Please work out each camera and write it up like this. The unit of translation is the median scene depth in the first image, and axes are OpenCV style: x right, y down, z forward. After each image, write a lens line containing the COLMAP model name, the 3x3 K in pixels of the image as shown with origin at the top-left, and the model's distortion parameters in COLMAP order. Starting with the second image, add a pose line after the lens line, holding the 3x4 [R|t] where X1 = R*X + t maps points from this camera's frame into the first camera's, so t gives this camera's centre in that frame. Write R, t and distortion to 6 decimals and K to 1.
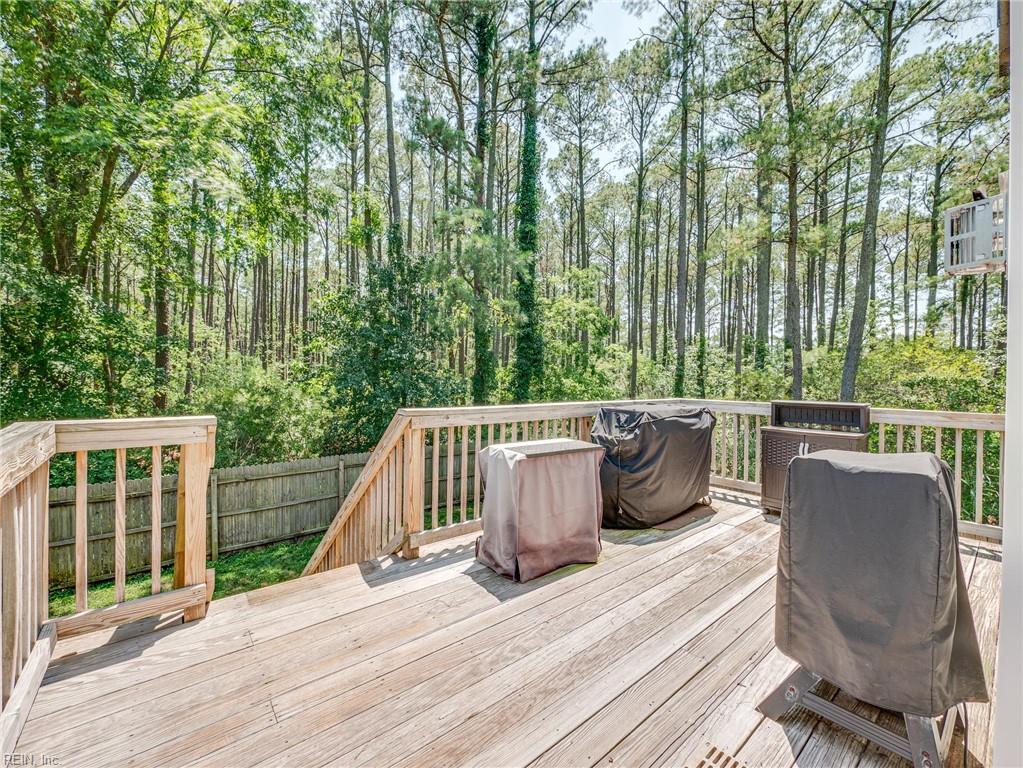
lens RADIAL K [[418.5, 0, 510.0], [0, 418.5, 381.3], [0, 0, 1]] dist [-0.008332, 0.000114]
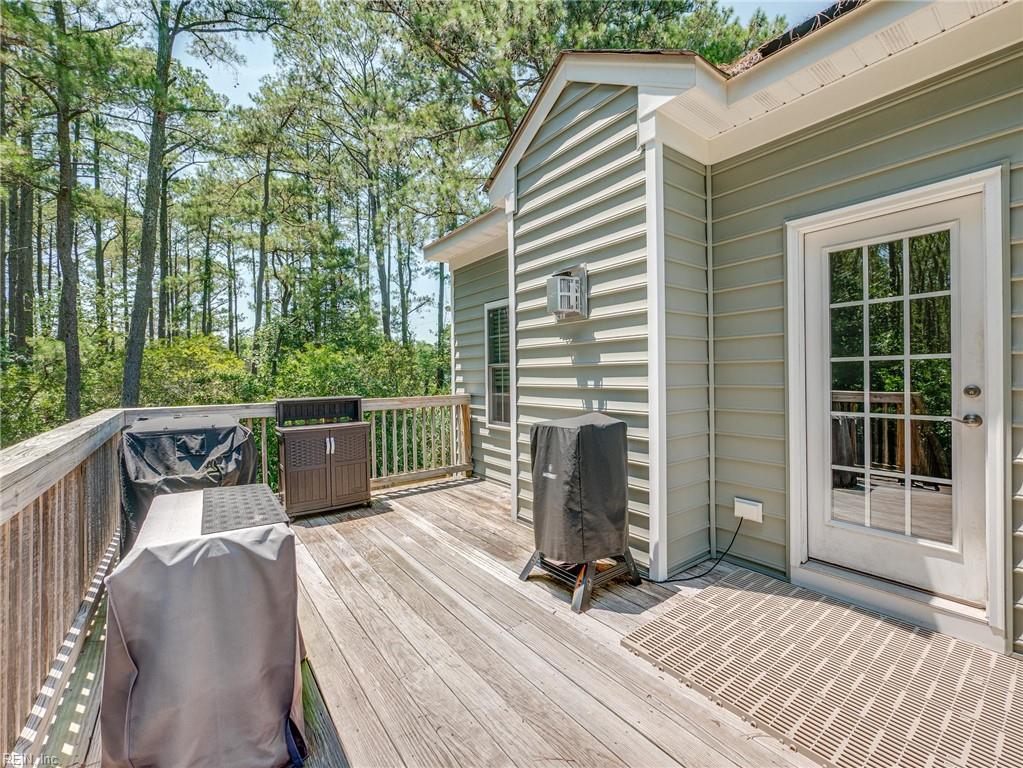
lens RADIAL K [[447.6, 0, 521.0], [0, 447.6, 378.1], [0, 0, 1]] dist [-0.000404, -0.000117]
pose [[0.037292, -0.014036, 0.999206, -0.383114], [0.014529, 0.999803, 0.013502, -0.010886], [-0.999199, 0.014014, 0.037489, 0.480372]]
